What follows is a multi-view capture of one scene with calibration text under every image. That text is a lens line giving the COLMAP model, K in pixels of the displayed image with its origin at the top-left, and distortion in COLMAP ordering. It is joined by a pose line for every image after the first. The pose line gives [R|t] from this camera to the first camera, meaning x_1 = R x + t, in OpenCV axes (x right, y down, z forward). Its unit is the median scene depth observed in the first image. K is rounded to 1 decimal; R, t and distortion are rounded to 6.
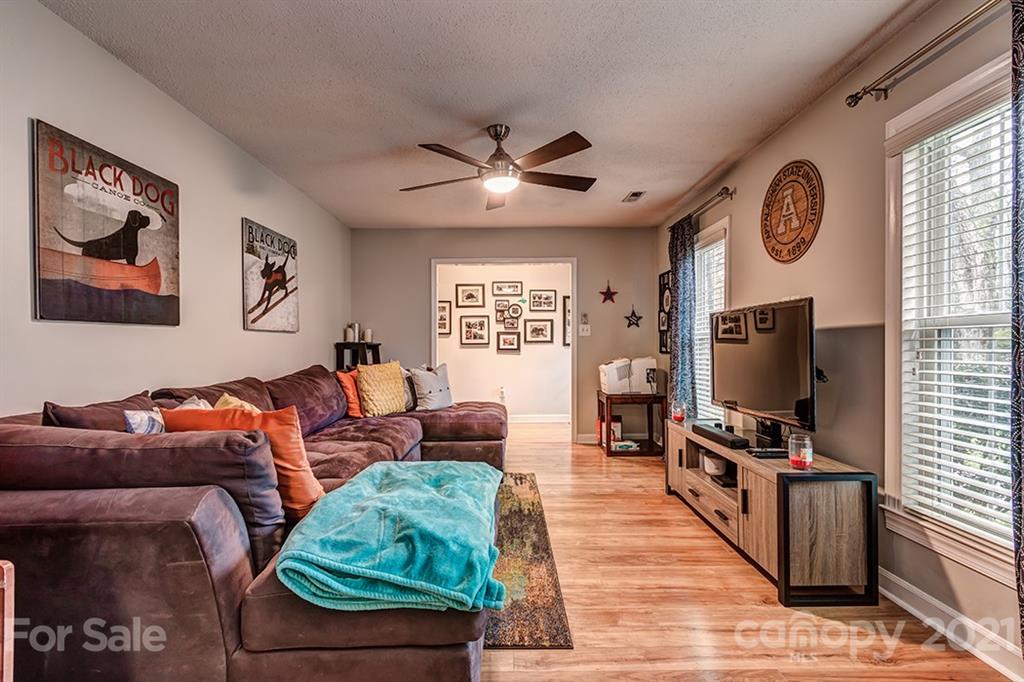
lens RADIAL K [[472.1, 0, 514.6], [0, 472.1, 345.2], [0, 0, 1]] dist [0.008124, -0.002658]
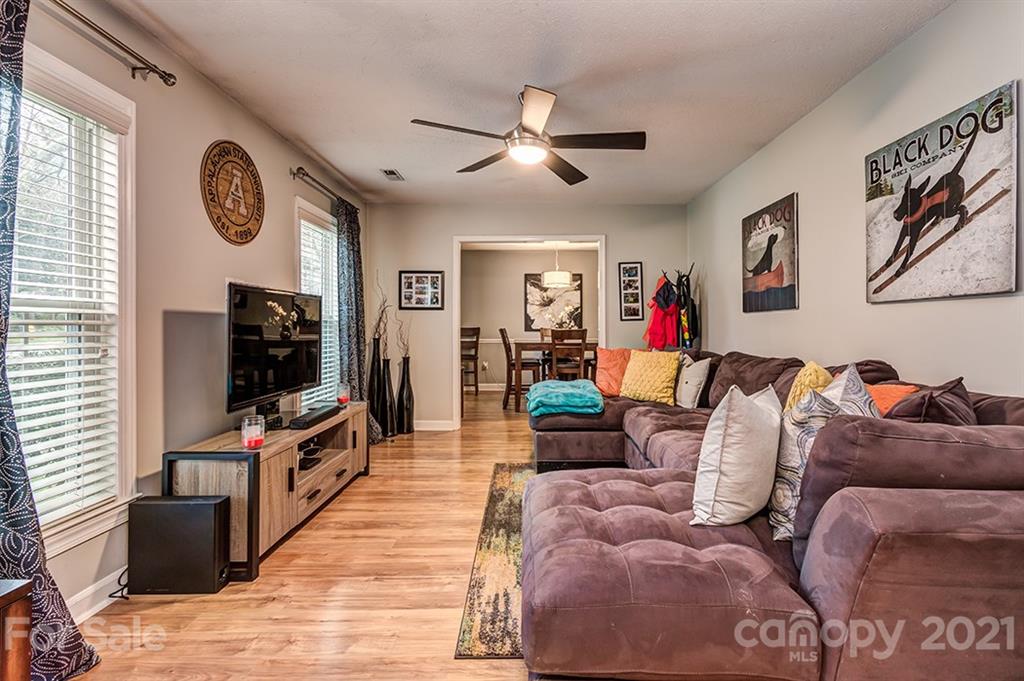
lens RADIAL K [[472.1, 0, 534.7], [0, 472.1, 321.3], [0, 0, 1]] dist [0.008124, -0.002658]
pose [[-0.999970, 0.007087, -0.003137, -0.035700], [0.007120, 0.999918, -0.010637, 0.000032], [0.003062, -0.010659, -0.999939, 1.939128]]
